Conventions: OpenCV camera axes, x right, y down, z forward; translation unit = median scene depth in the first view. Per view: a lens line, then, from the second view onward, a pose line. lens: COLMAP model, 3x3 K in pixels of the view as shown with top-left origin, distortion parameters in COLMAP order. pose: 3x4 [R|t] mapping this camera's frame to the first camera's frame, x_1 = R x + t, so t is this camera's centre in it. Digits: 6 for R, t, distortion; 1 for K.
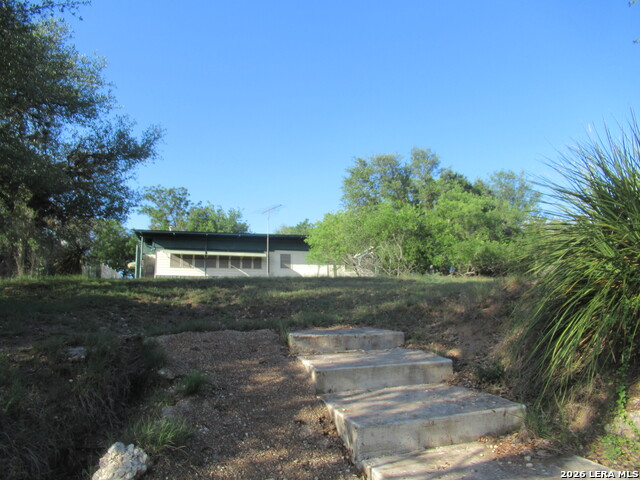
lens RADIAL K [[450.5, 0, 320.5], [0, 450.5, 241.9], [0, 0, 1]] dist [-0.042035, 0.000755]
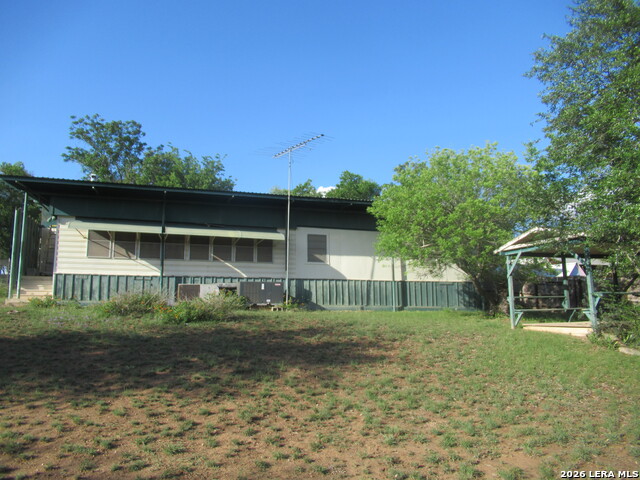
lens RADIAL K [[450.5, 0, 314.0], [0, 450.5, 238.3], [0, 0, 1]] dist [-0.042035, 0.000755]
pose [[0.998009, 0.027375, 0.056825, -0.077460], [-0.031103, 0.997348, 0.065794, -0.002422], [-0.054873, -0.067430, 0.996214, 0.330325]]
